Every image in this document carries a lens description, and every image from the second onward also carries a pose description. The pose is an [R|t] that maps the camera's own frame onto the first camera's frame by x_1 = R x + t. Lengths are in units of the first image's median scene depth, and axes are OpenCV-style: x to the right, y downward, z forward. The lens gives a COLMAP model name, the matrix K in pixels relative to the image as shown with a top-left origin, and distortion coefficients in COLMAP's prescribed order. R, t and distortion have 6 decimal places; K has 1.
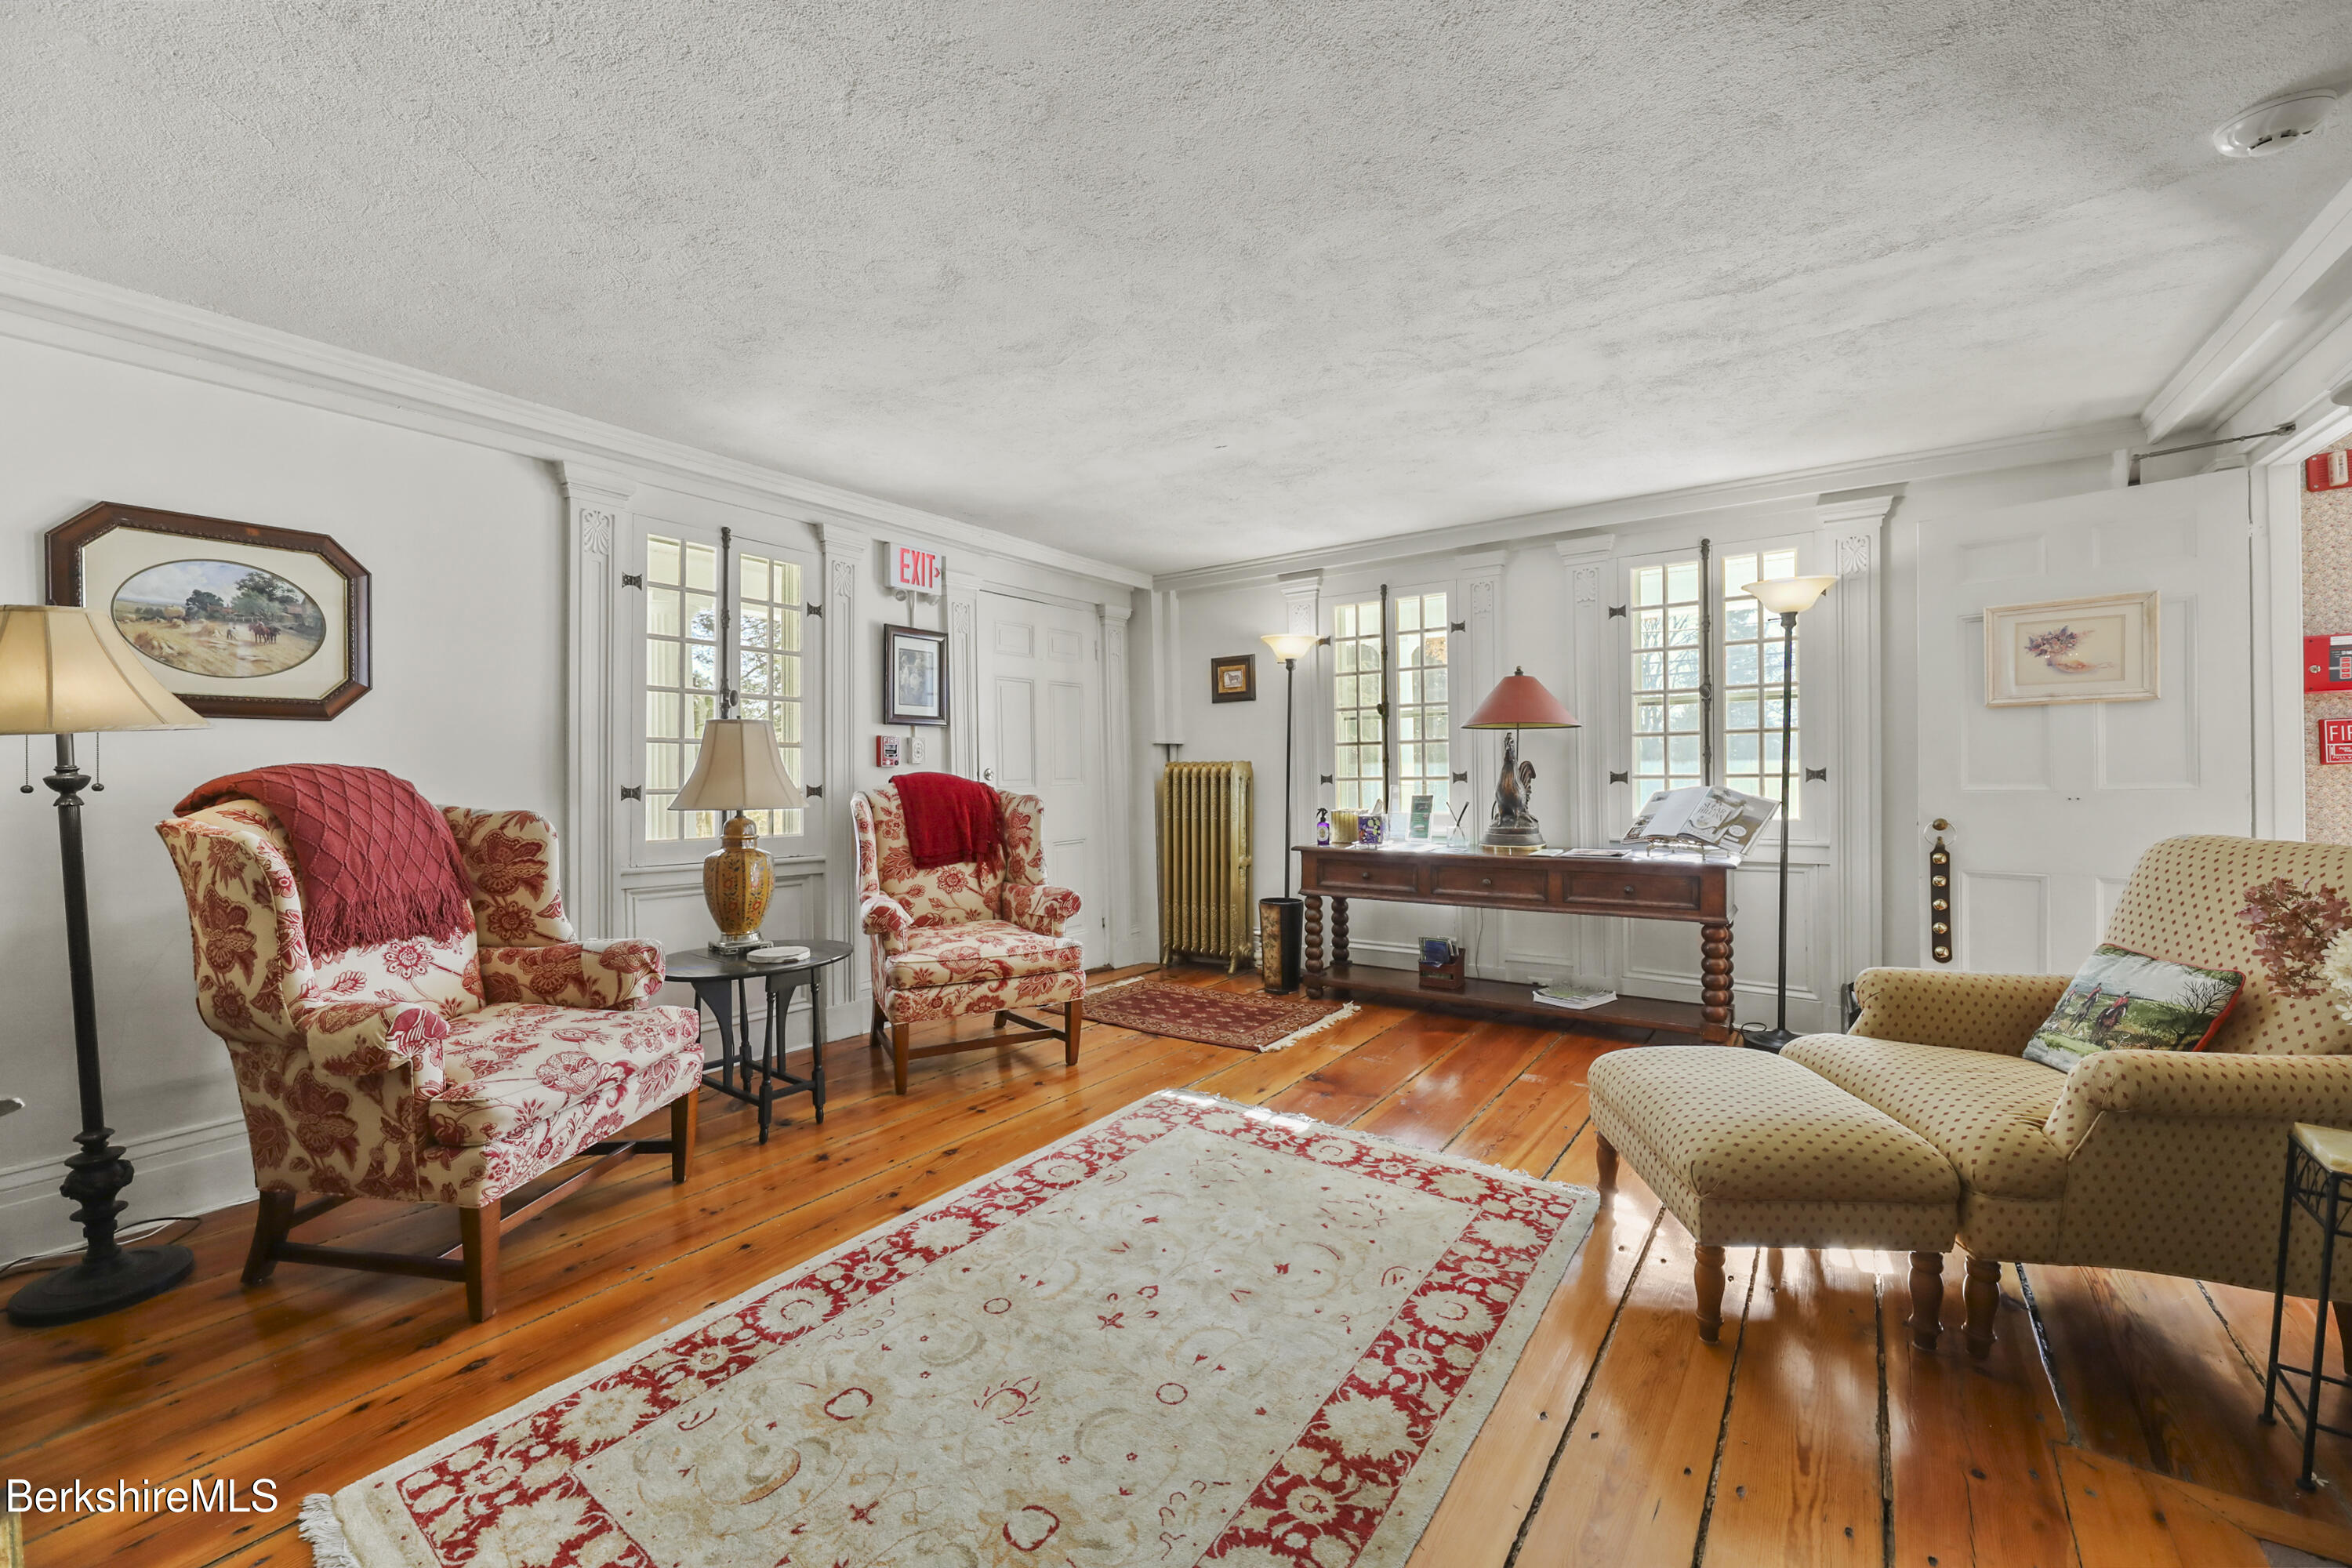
lens RADIAL K [[965.2, 0, 1159.3], [0, 965.2, 772.8], [0, 0, 1]] dist [-0.000277, -0.000052]
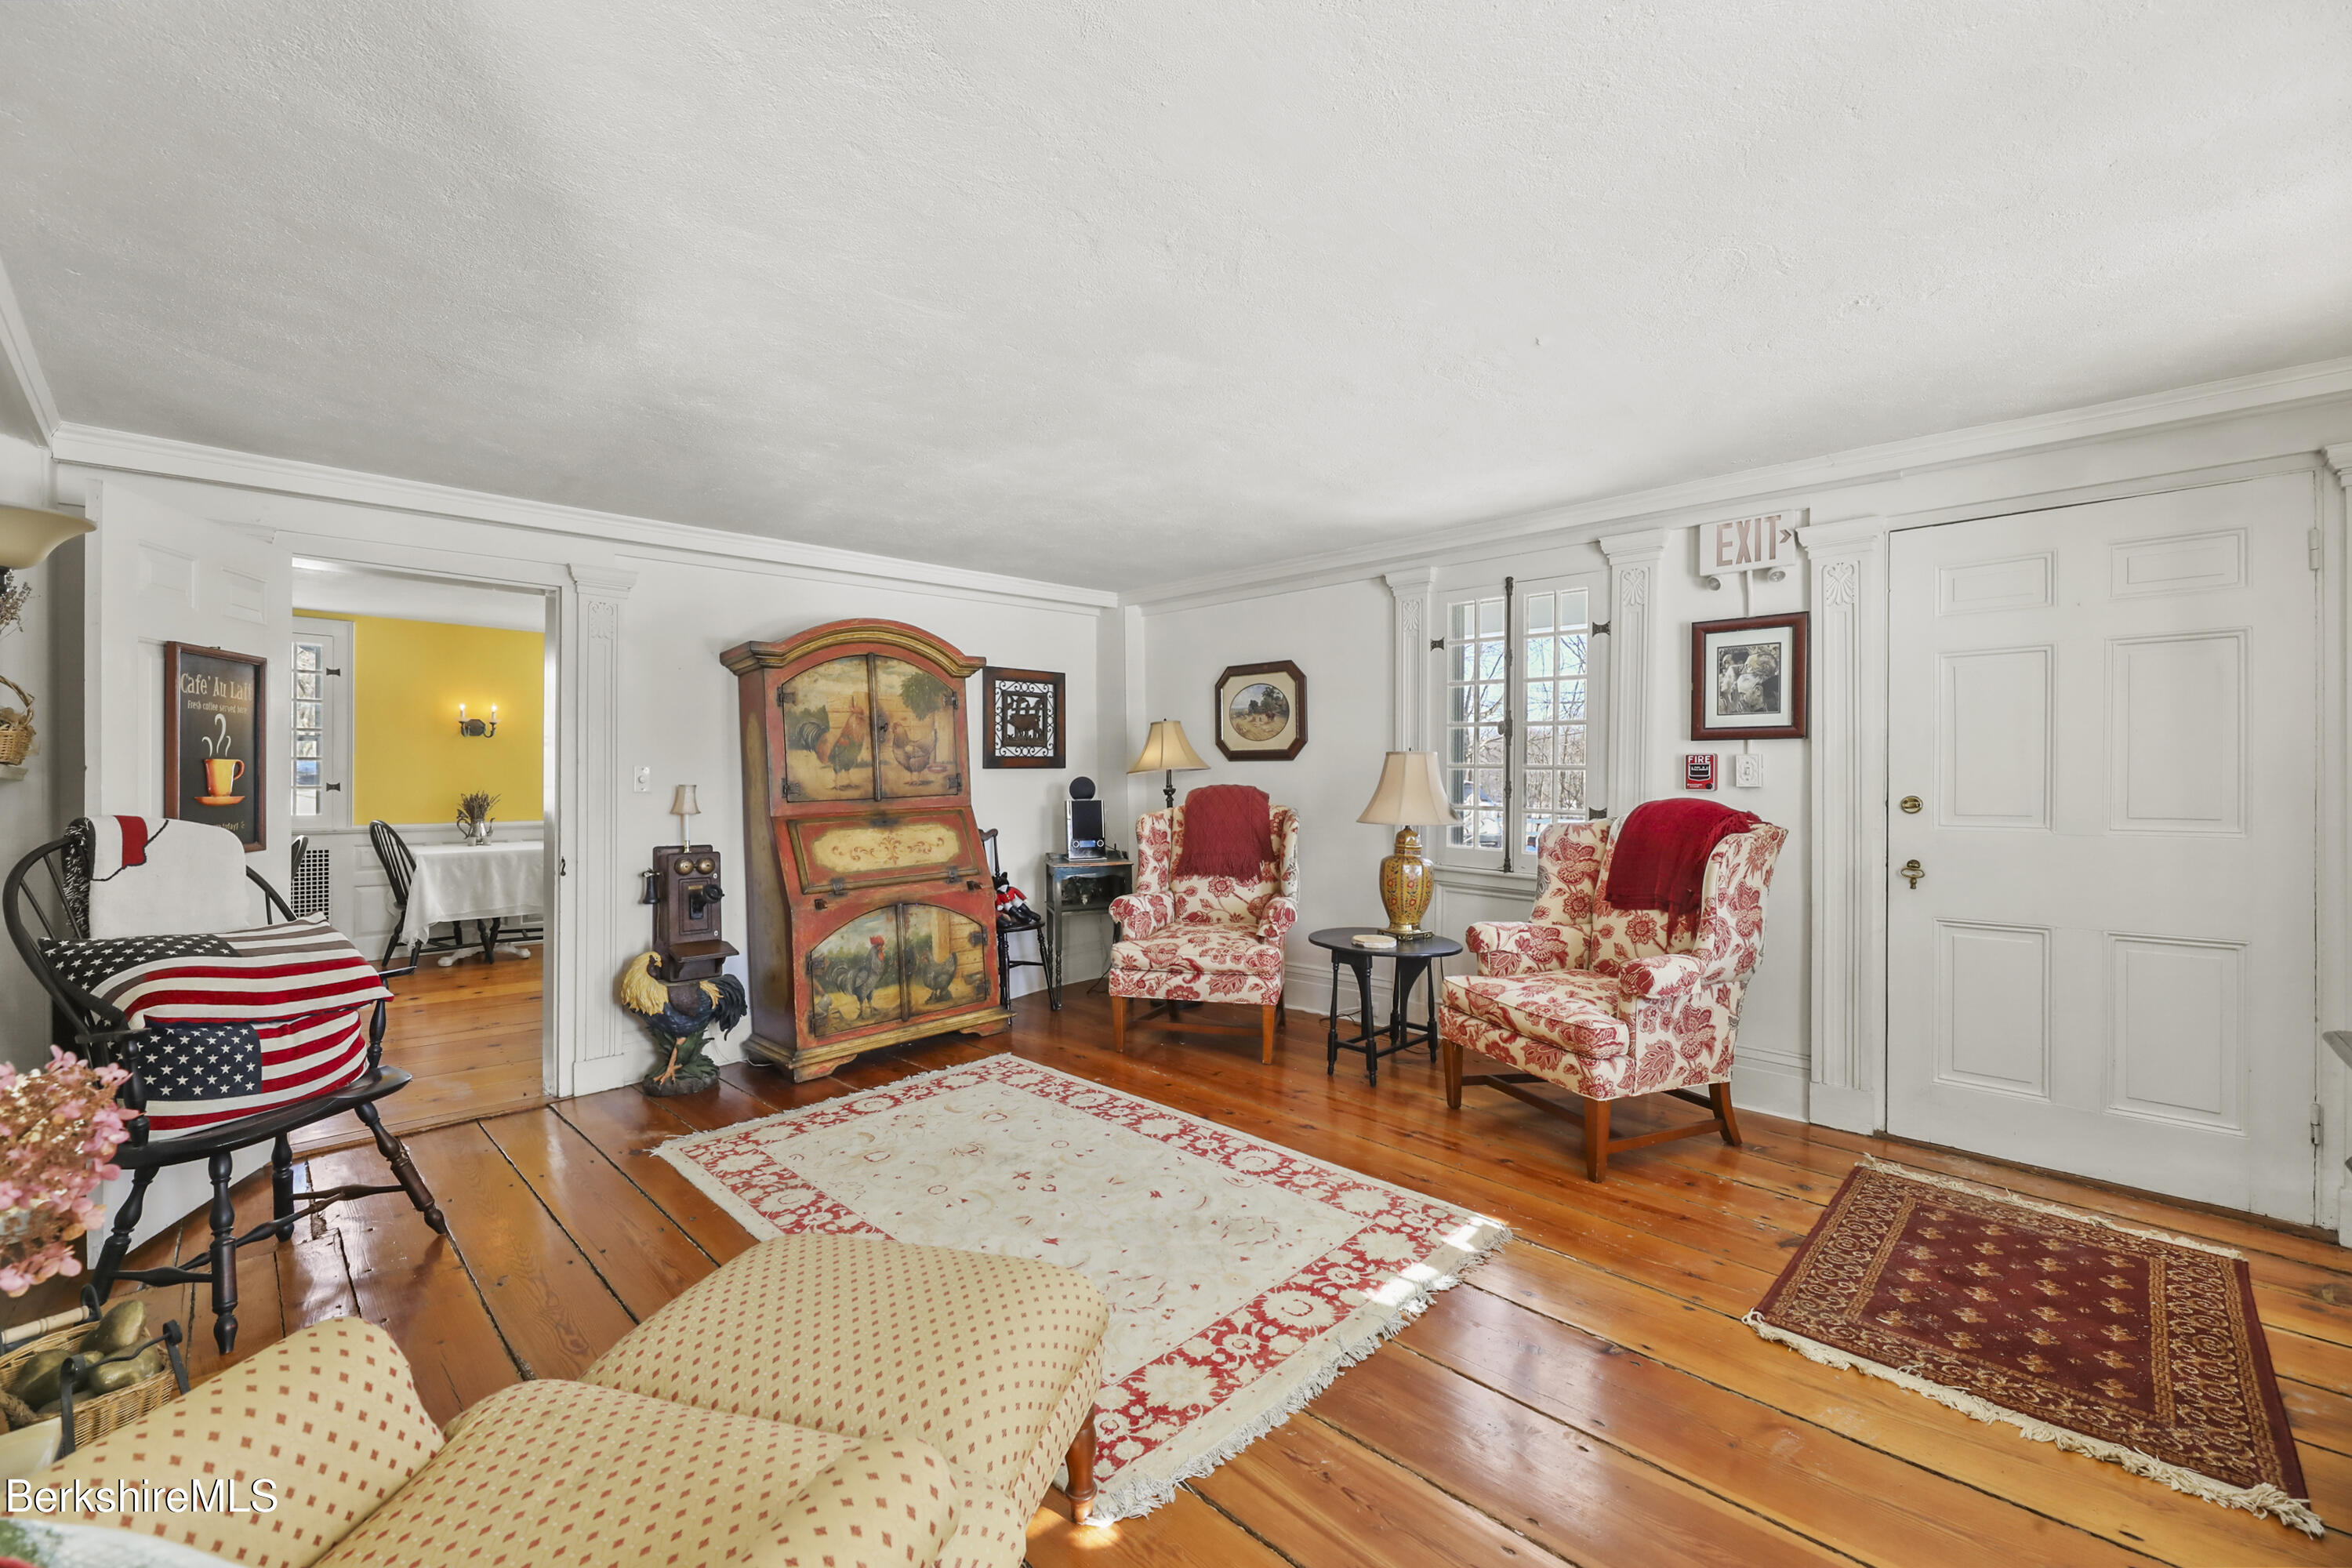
lens RADIAL K [[965.2, 0, 1159.3], [0, 965.2, 772.8], [0, 0, 1]] dist [-0.000277, -0.000052]
pose [[-0.178514, 0.002920, -0.983933, 0.968704], [-0.004912, 0.999980, 0.003859, -0.035068], [0.983925, 0.005521, -0.178496, 1.048612]]
